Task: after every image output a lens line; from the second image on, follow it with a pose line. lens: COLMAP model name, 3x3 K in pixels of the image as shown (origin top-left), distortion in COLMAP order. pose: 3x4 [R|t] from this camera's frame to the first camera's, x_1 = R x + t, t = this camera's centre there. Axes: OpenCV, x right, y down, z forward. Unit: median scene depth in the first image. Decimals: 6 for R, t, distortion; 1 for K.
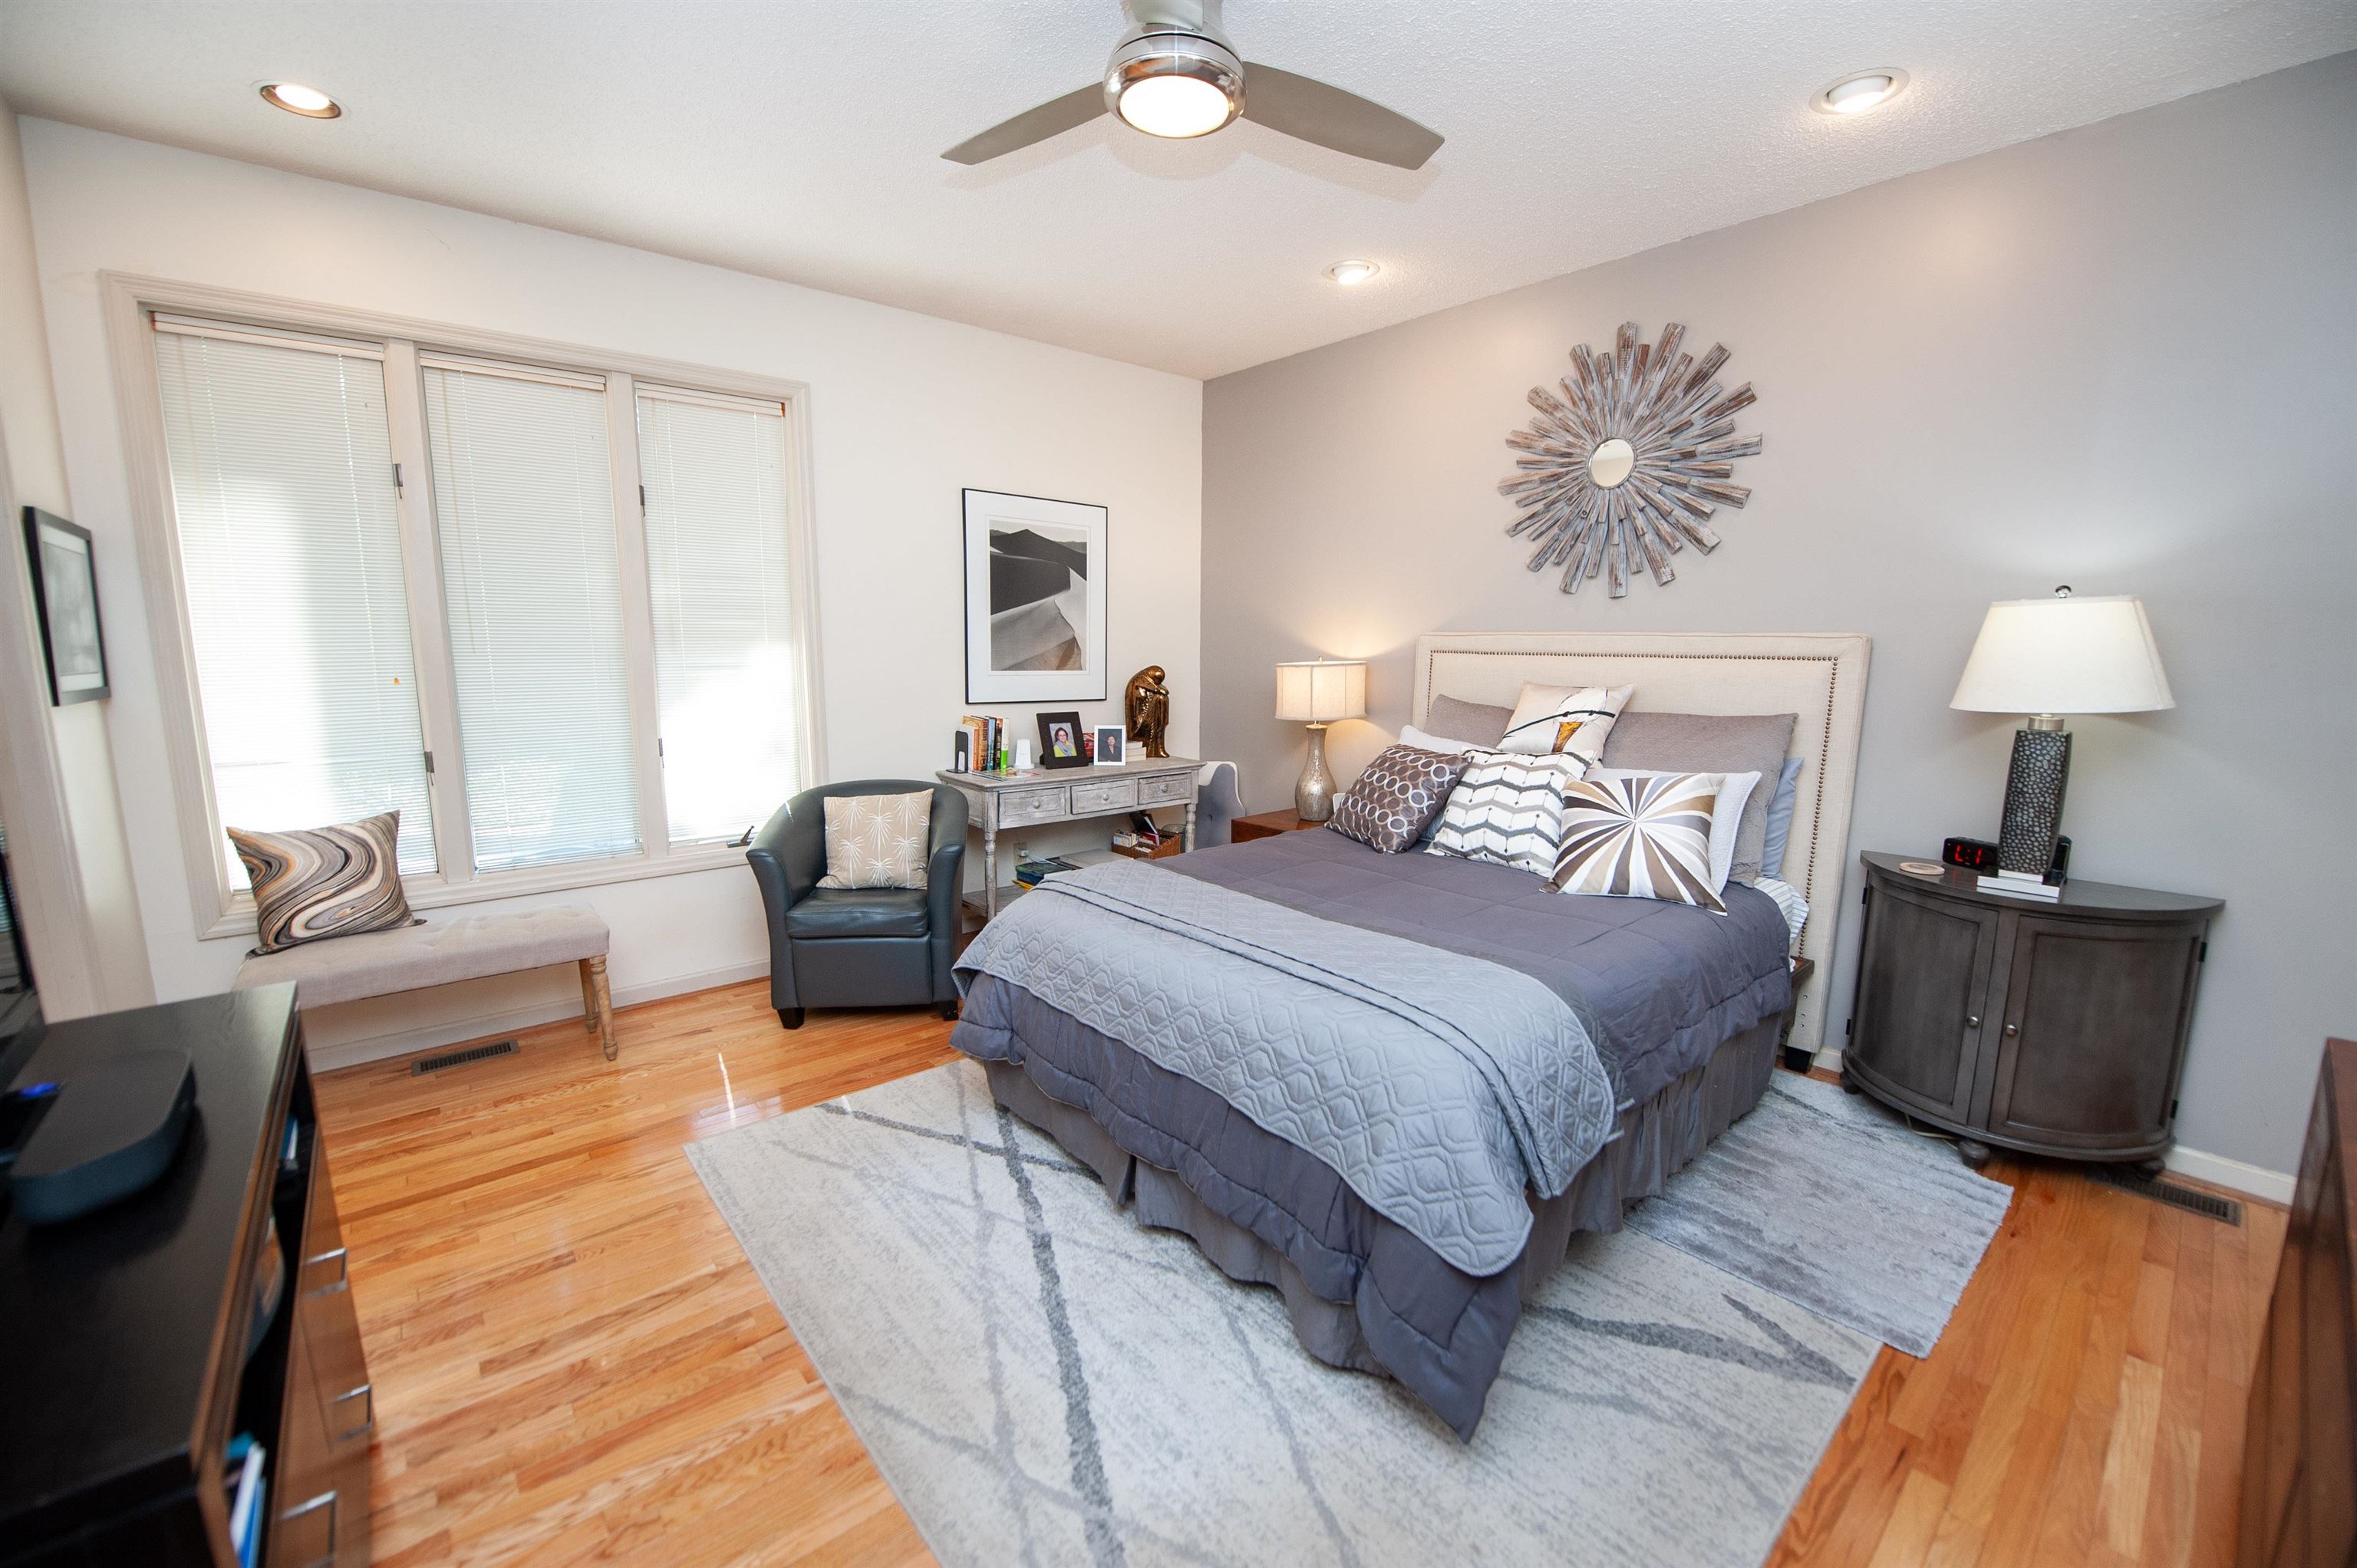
lens RADIAL K [[952.7, 0, 1207.8], [0, 952.7, 787.3], [0, 0, 1]] dist [-0.023495, -0.000769]
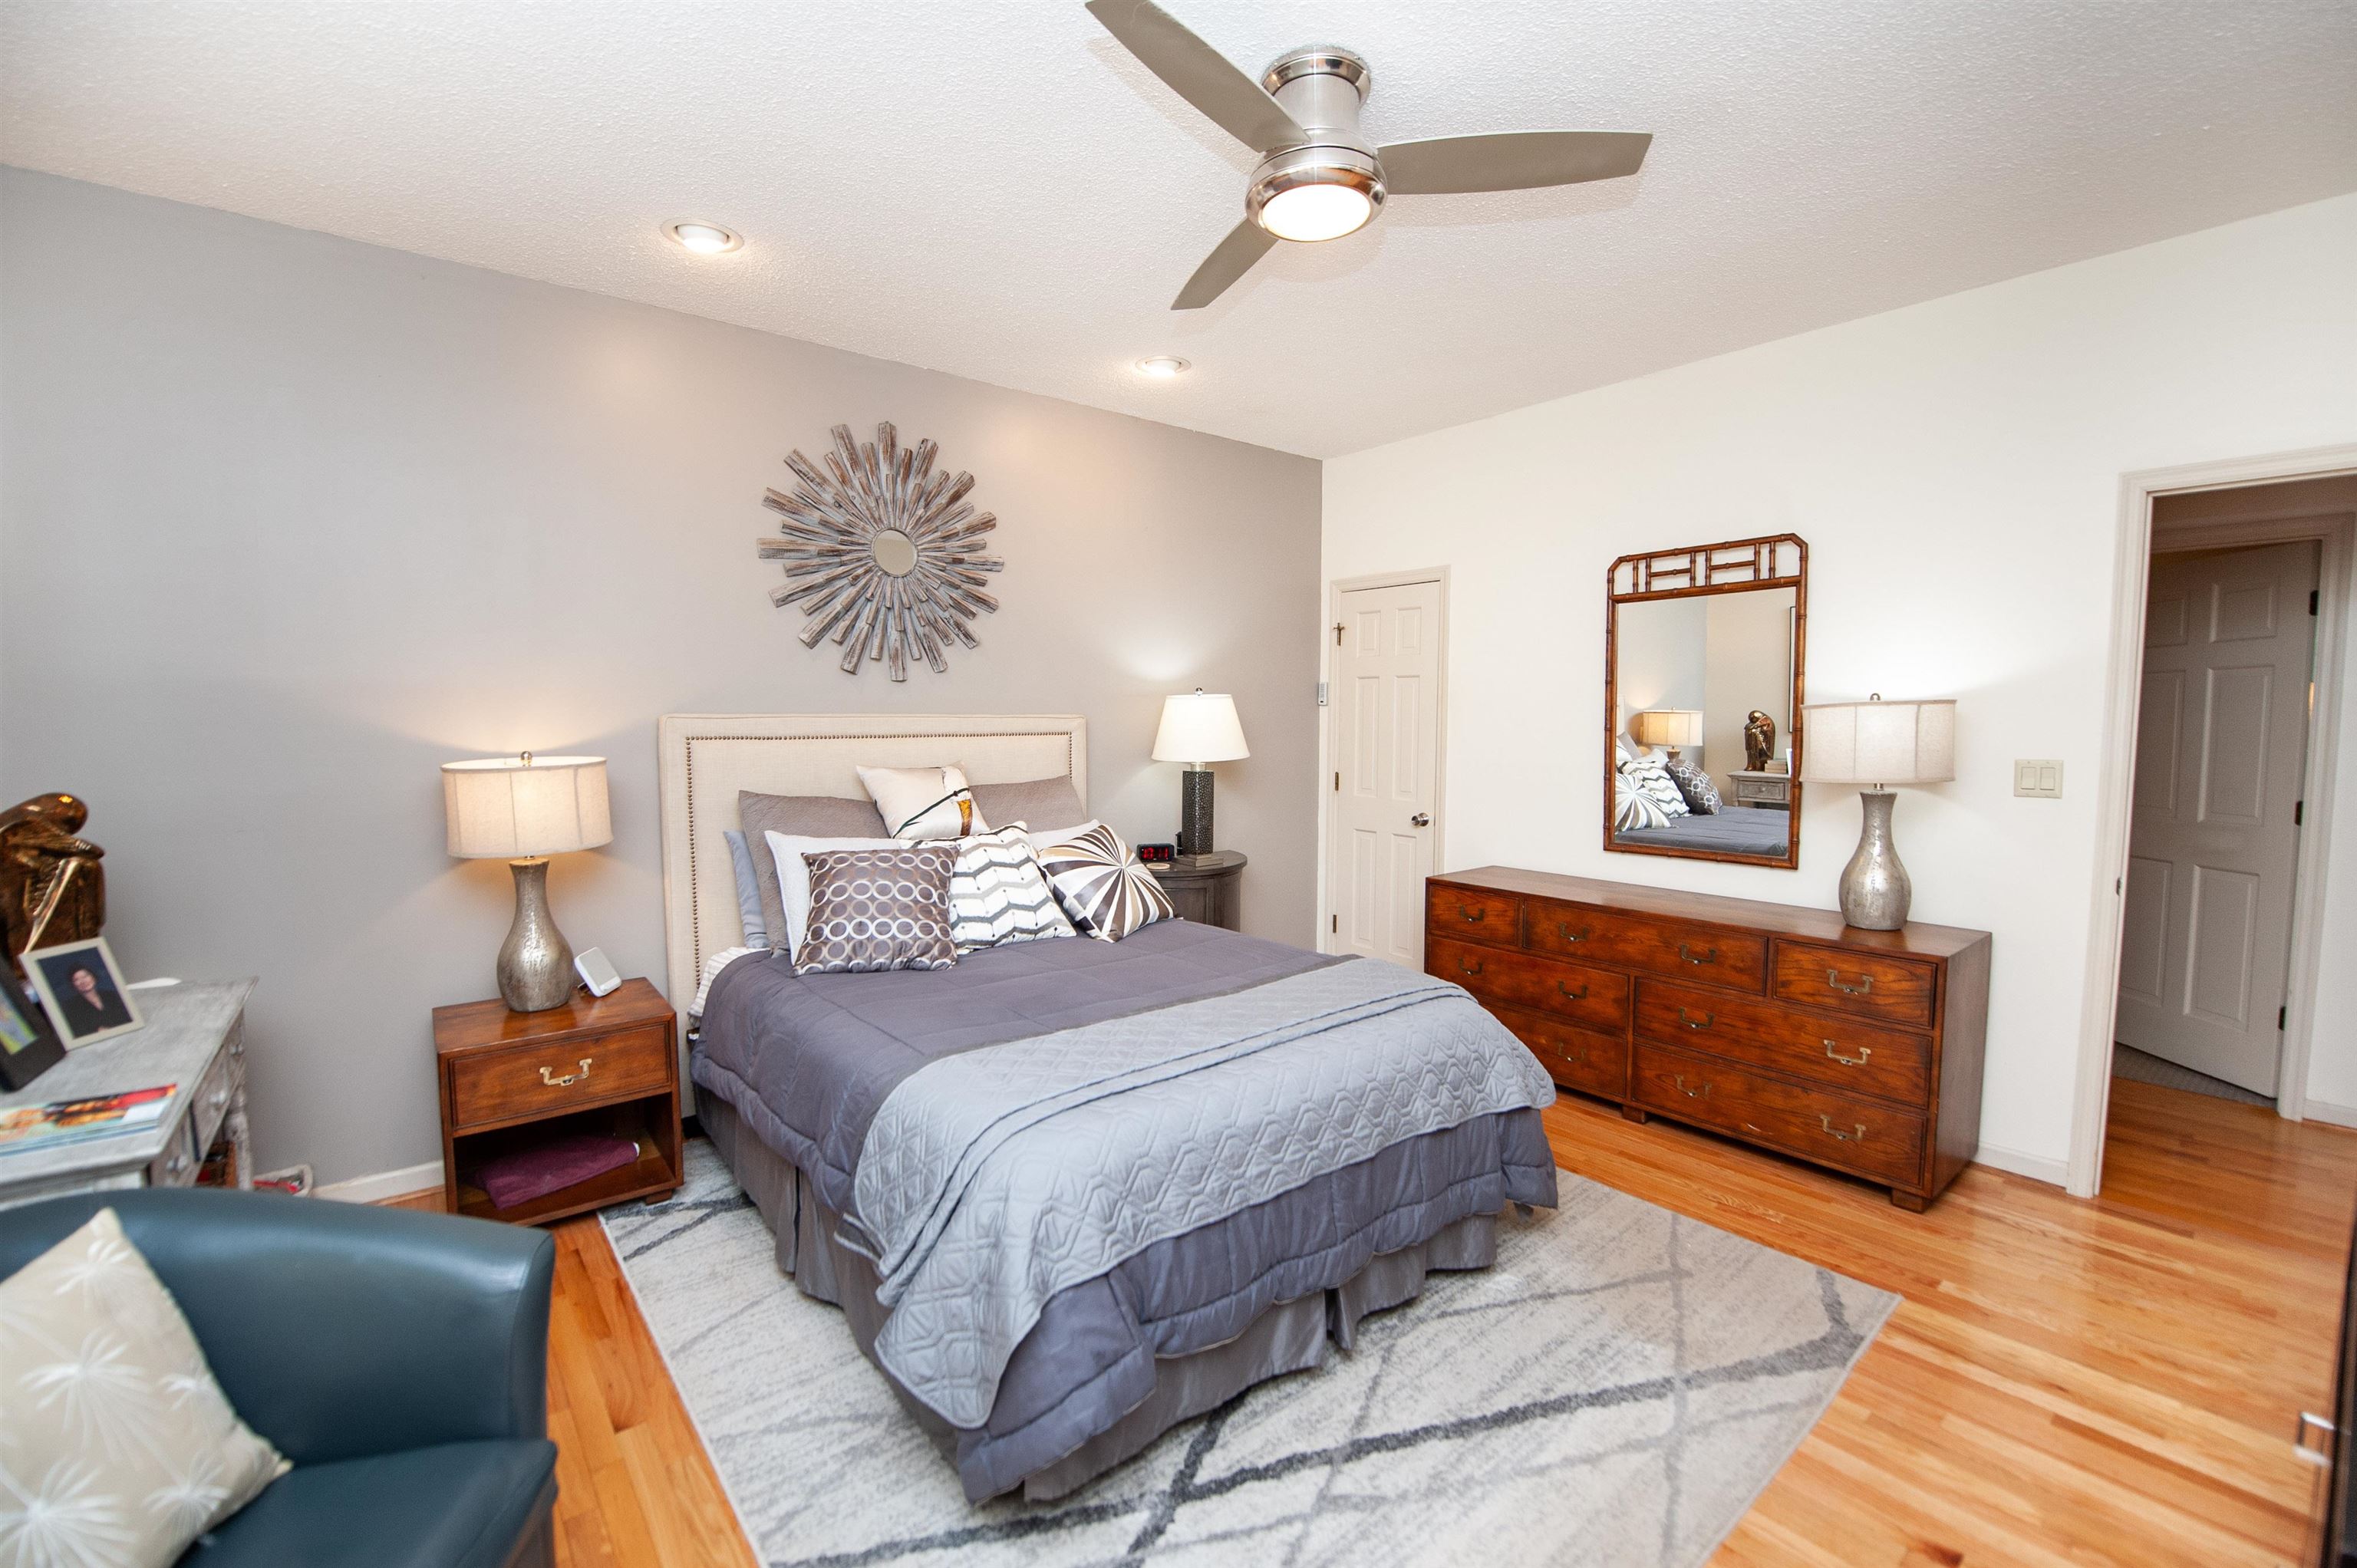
lens RADIAL K [[952.7, 0, 1207.8], [0, 952.7, 787.3], [0, 0, 1]] dist [-0.023495, -0.000769]
pose [[0.040971, -0.080808, 0.995887, -0.669042], [0.152377, 0.985571, 0.073702, -0.123252], [-0.987473, 0.148731, 0.052693, 0.700494]]
